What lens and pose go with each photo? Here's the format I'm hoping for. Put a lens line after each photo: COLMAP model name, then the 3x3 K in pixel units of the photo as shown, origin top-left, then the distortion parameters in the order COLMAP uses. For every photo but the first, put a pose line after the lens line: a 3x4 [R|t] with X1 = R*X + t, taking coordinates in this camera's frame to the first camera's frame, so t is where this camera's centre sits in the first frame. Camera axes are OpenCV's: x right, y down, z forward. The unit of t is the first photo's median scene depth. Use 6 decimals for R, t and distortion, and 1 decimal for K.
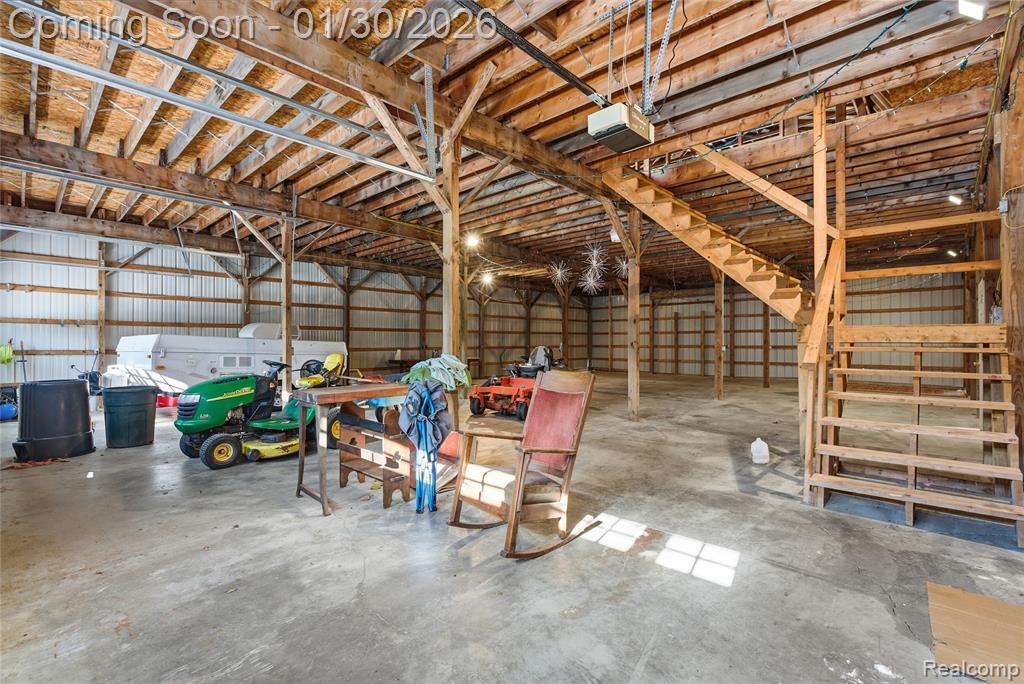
lens RADIAL K [[465.2, 0, 512.0], [0, 465.2, 342.0], [0, 0, 1]] dist [0.003288, 0.000135]
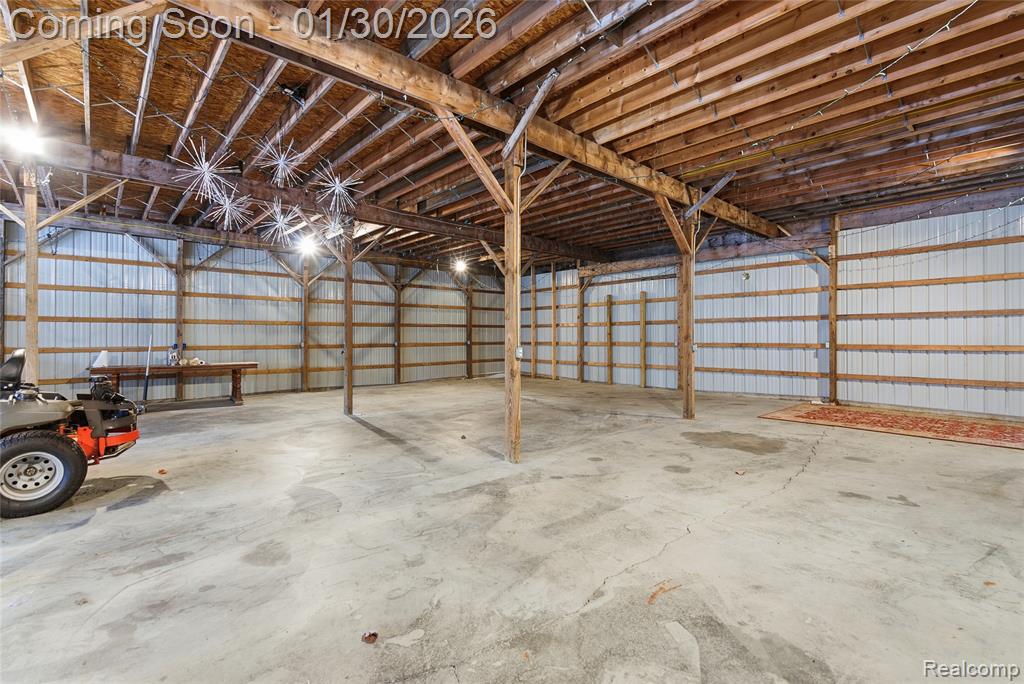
lens RADIAL K [[465.7, 0, 512.0], [0, 465.7, 342.0], [0, 0, 1]] dist [-0.001585, -0.000146]
pose [[0.996279, -0.001322, -0.086181, 0.259726], [0.002129, 0.999955, 0.009273, -0.000136], [0.086164, -0.009422, 0.996236, 0.283997]]
